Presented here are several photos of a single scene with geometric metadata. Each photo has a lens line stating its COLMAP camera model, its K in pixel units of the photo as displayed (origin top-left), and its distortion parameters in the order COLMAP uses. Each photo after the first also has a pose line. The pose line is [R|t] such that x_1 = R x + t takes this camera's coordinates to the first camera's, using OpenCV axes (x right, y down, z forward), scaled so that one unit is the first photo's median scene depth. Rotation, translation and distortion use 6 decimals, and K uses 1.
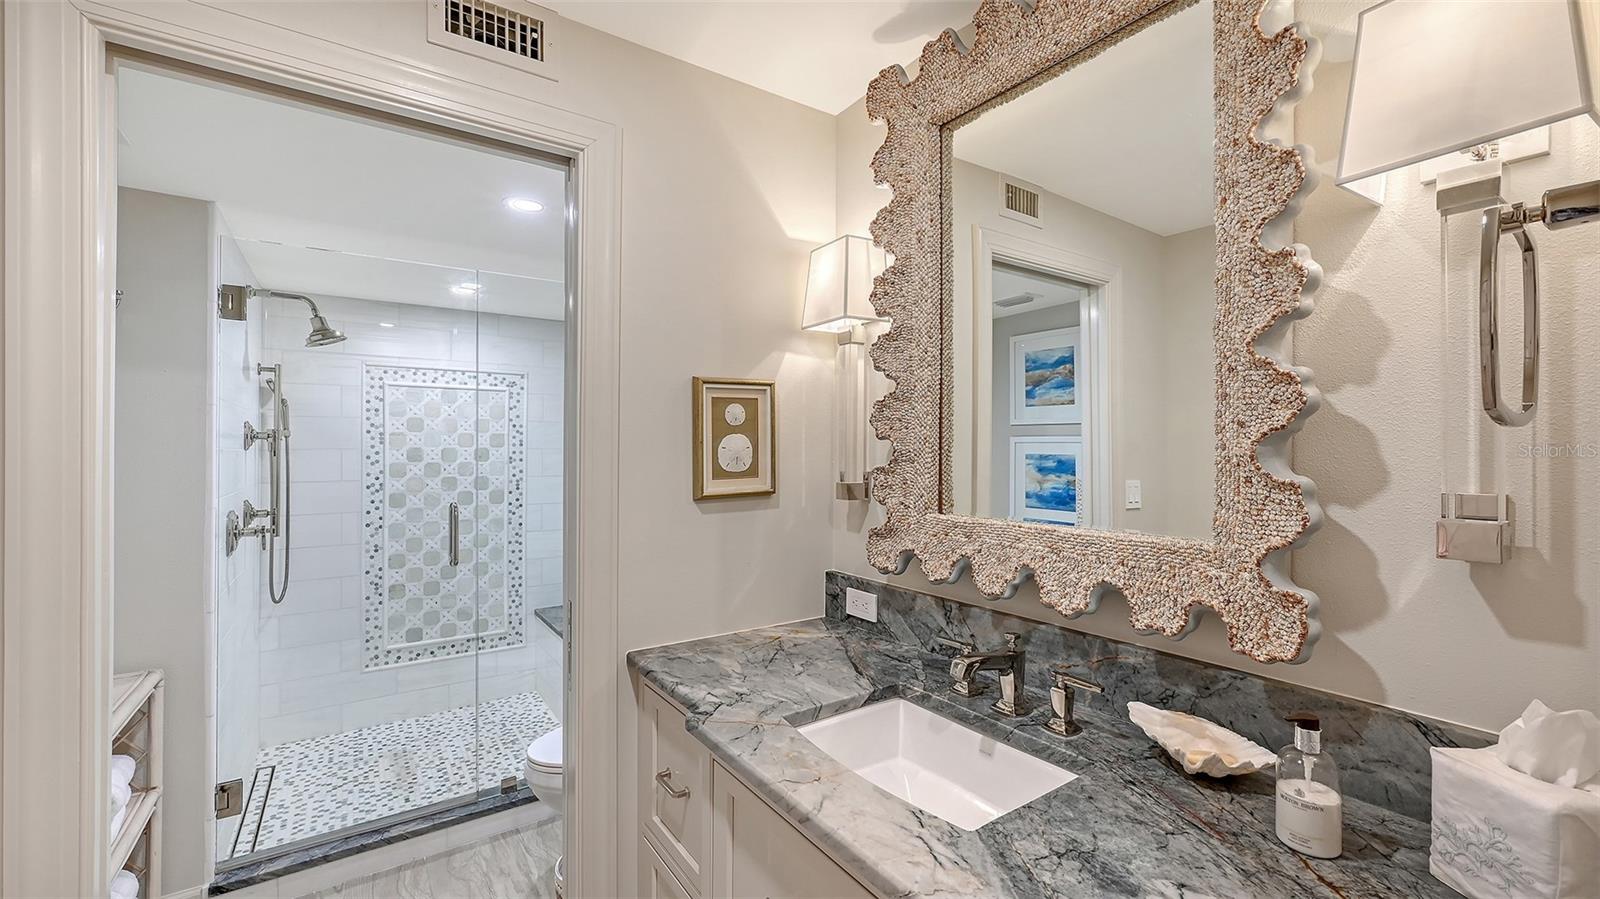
lens RADIAL K [[635.7, 0, 788.9], [0, 635.7, 441.3], [0, 0, 1]] dist [-0.000296, 0.000077]
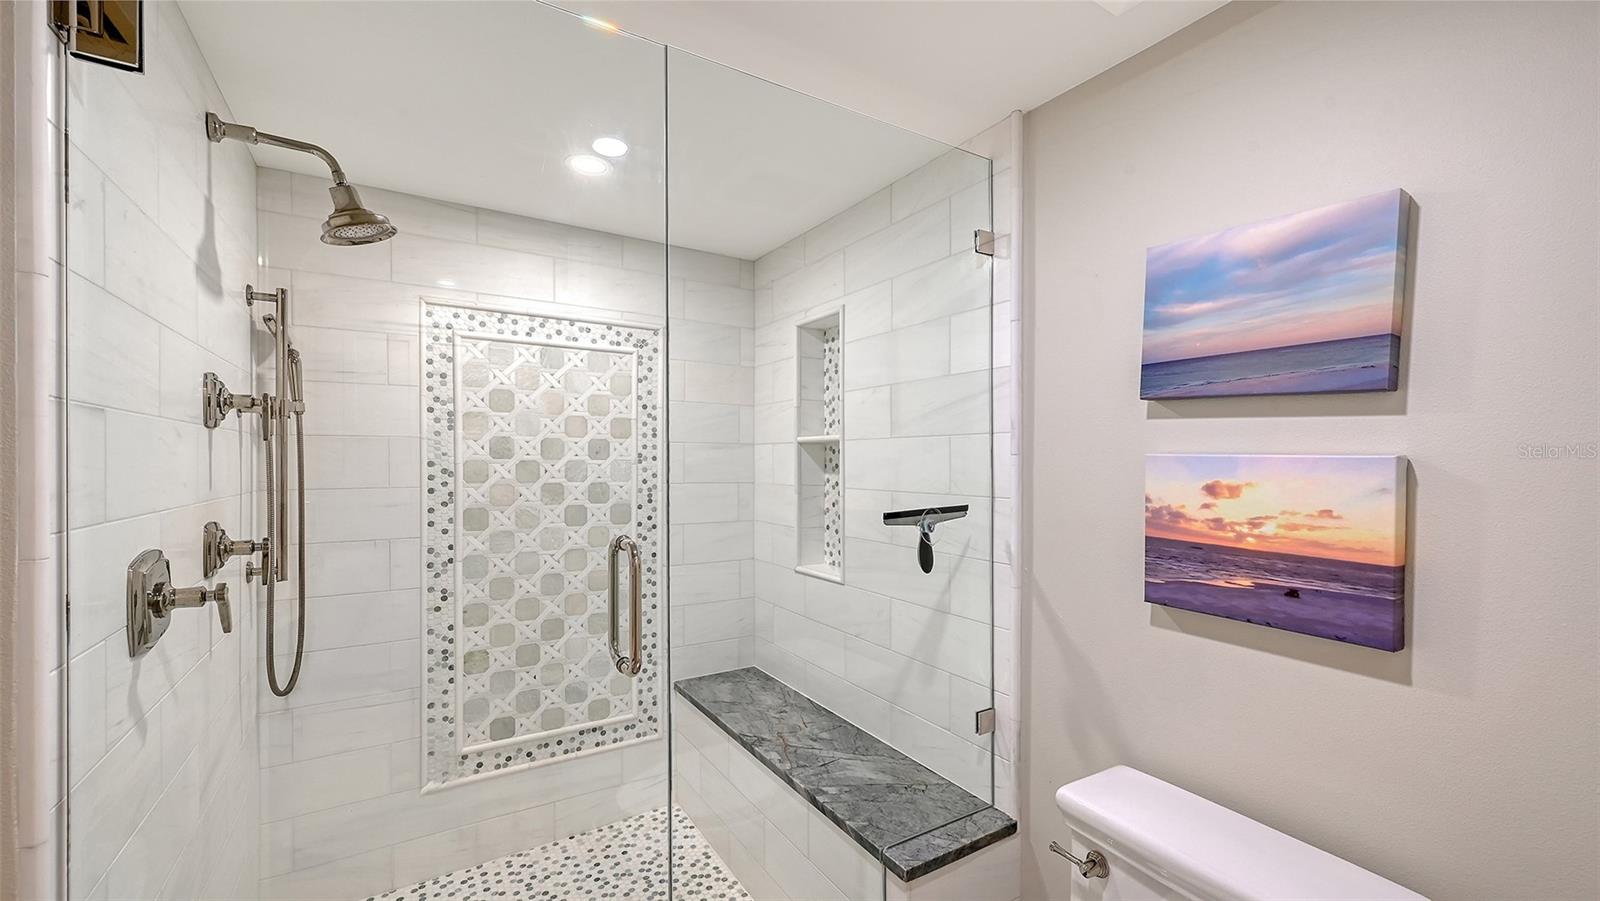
lens RADIAL K [[635.7, 0, 810.1], [0, 635.7, 466.2], [0, 0, 1]] dist [-0.000296, 0.000077]
pose [[0.999530, 0.006581, -0.029952, -0.261368], [-0.005923, 0.999740, 0.022009, 0.024181], [0.030089, -0.021821, 0.999309, 0.373671]]
